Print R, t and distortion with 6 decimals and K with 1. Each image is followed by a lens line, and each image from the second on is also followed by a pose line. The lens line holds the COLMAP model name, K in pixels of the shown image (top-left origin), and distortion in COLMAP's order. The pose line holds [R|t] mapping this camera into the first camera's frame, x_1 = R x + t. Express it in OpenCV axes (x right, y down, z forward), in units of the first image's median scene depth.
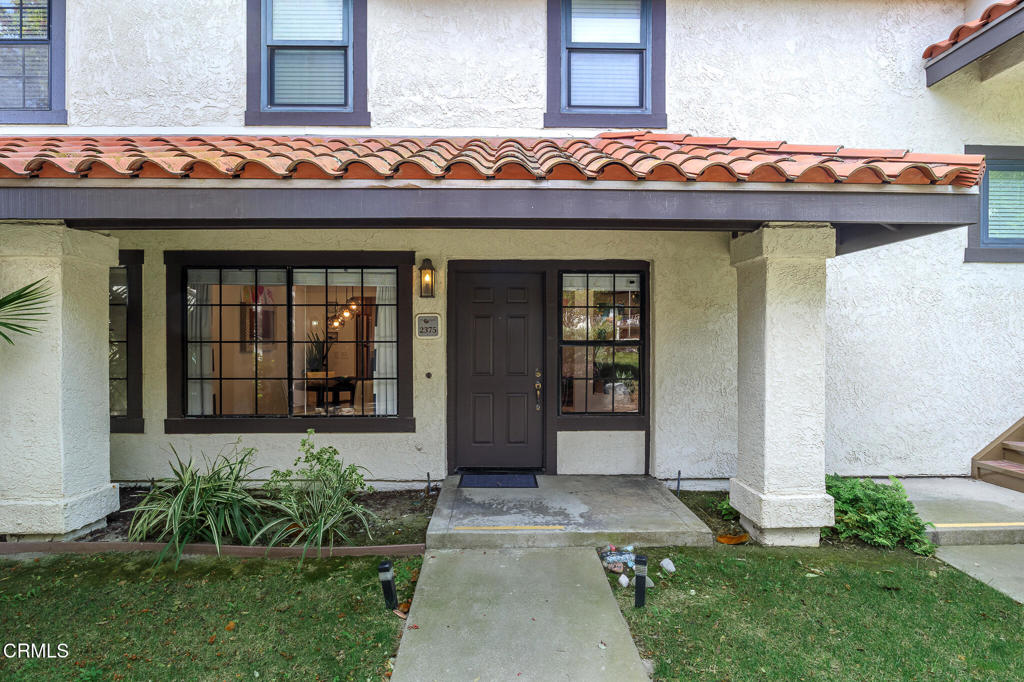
lens RADIAL K [[530.2, 0, 512.0], [0, 530.2, 341.0], [0, 0, 1]] dist [-0.002172, -0.000847]
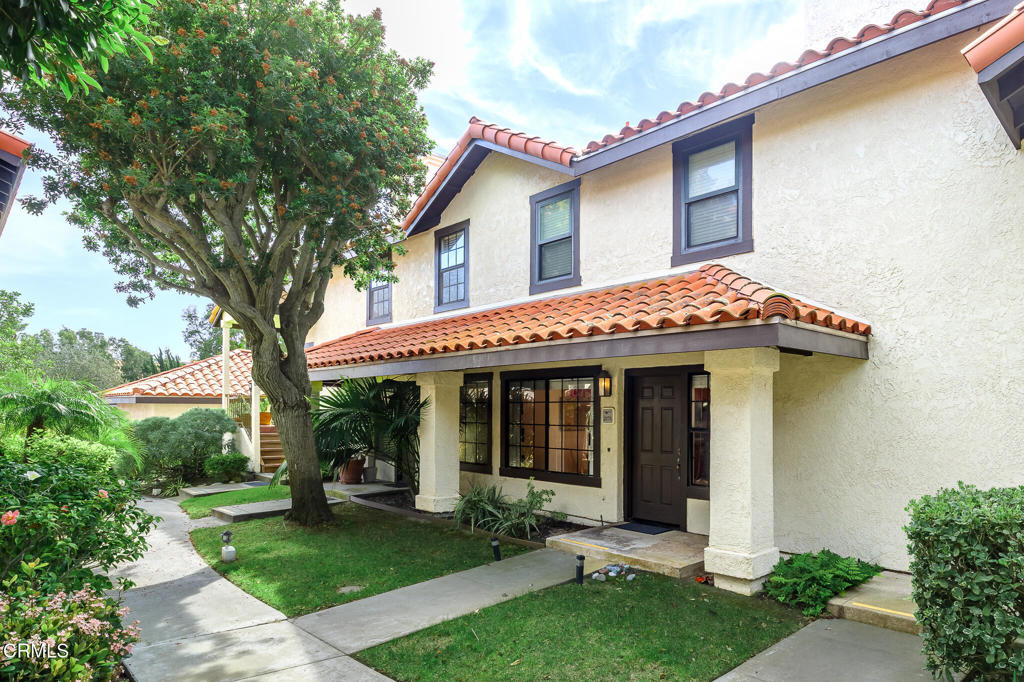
lens RADIAL K [[530.5, 0, 512.6], [0, 530.5, 413.2], [0, 0, 1]] dist [-0.000239, 0.000570]
pose [[0.679746, -0.000519, -0.733447, 0.806215], [-0.007220, 0.999947, -0.007399, -0.025482], [0.733412, 0.010325, 0.679706, -0.203731]]
